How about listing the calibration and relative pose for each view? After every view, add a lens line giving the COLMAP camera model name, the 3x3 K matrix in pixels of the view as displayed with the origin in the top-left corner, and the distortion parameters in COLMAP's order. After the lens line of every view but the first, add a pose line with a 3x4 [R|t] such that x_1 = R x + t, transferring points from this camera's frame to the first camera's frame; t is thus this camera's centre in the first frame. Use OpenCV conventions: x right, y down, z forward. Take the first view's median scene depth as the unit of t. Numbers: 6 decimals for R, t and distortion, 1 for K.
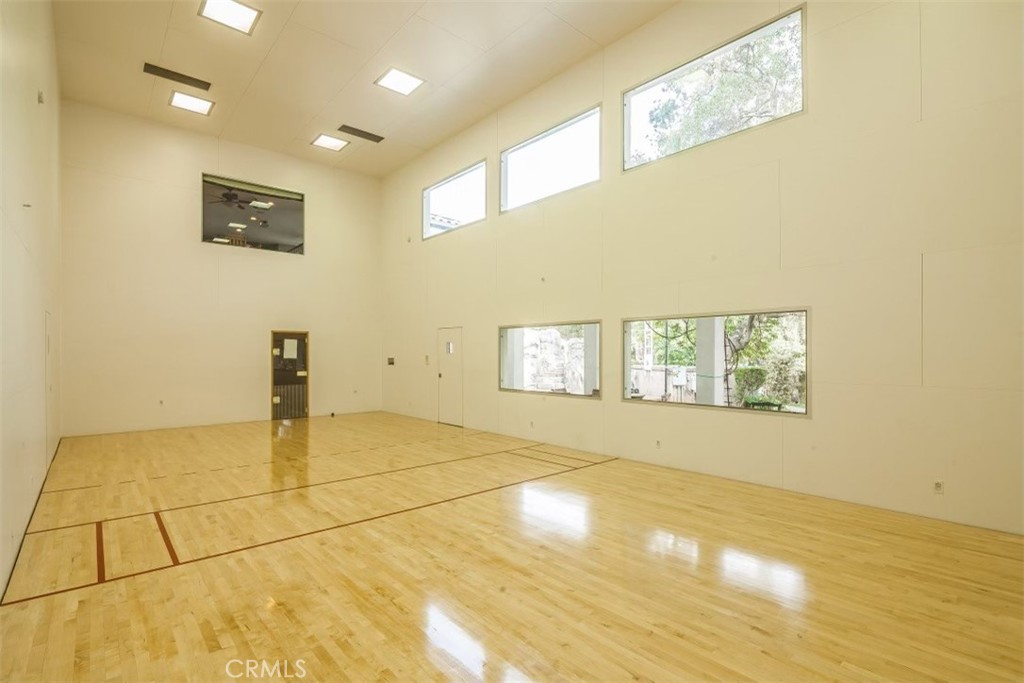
lens RADIAL K [[476.6, 0, 518.1], [0, 476.6, 356.0], [0, 0, 1]] dist [-0.017729, 0.000159]
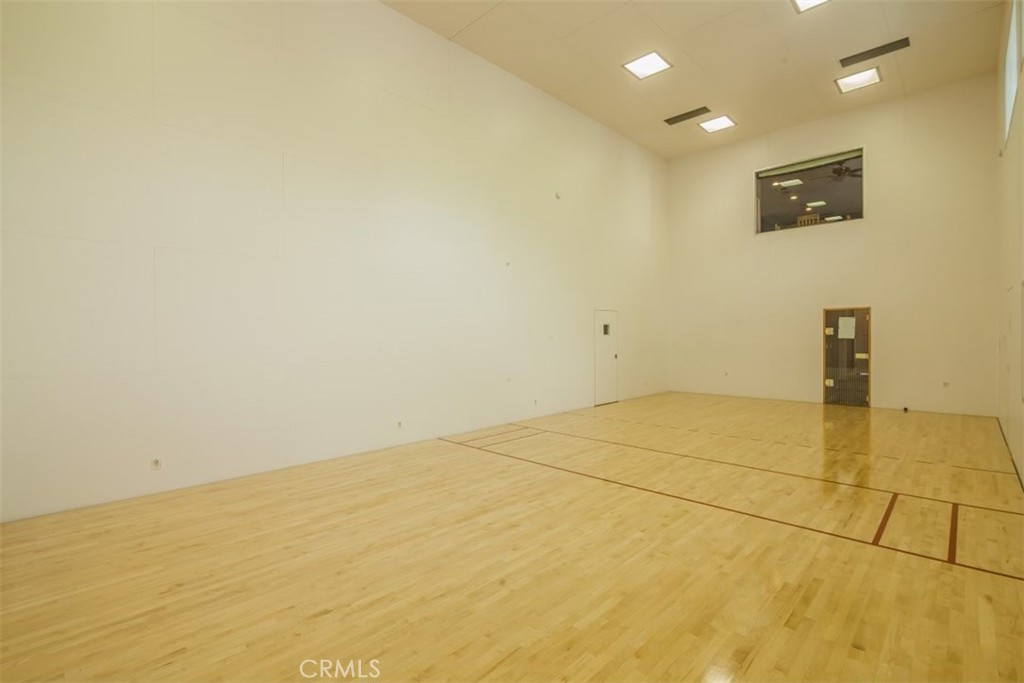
lens RADIAL K [[469.9, 0, 512.0], [0, 469.9, 341.5], [0, 0, 1]] dist [-0.022851, -0.000018]
pose [[0.061147, 0.011663, -0.998061, 0.546647], [0.003840, 0.999922, 0.011920, -0.002996], [0.998121, -0.004561, 0.061098, 0.485213]]
